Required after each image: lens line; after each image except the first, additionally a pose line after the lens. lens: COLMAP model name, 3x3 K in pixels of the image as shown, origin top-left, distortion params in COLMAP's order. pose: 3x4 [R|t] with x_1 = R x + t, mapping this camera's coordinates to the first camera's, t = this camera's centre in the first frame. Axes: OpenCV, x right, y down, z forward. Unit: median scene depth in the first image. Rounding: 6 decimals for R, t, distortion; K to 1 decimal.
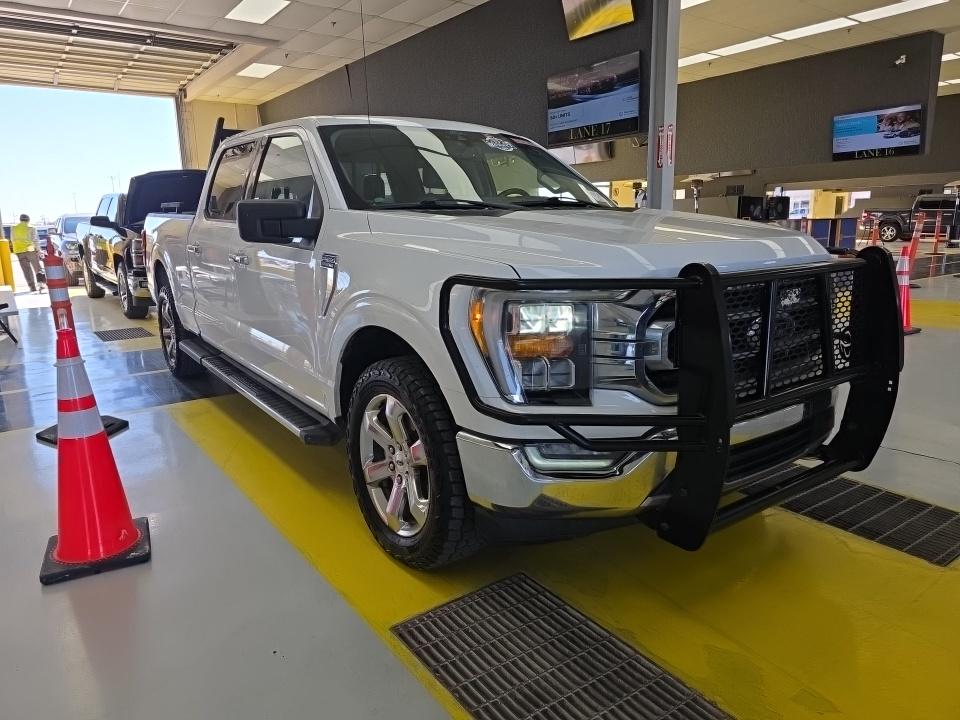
lens RADIAL K [[653.0, 0, 487.3], [0, 653.0, 356.8], [0, 0, 1]] dist [0.025248, -0.017141]
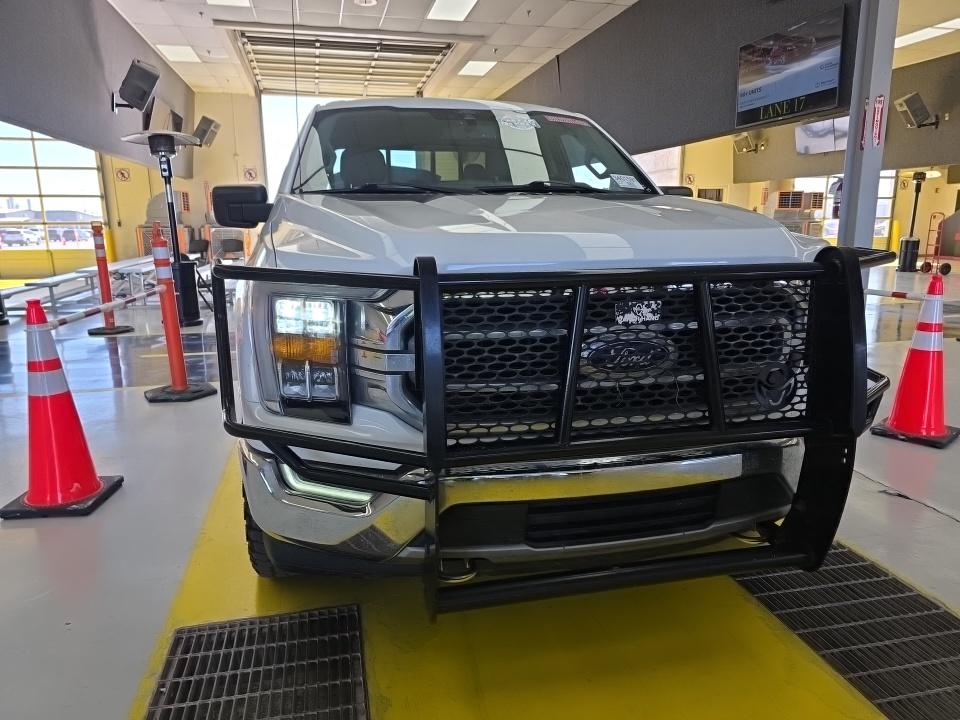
lens RADIAL K [[653.0, 0, 479.9], [0, 653.0, 366.9], [0, 0, 1]] dist [0.025248, -0.017141]
pose [[0.923088, 0.097389, -0.372054, 0.159612], [-0.089709, 0.995245, 0.037944, -0.011913], [0.373981, -0.001649, 0.927435, 0.076432]]
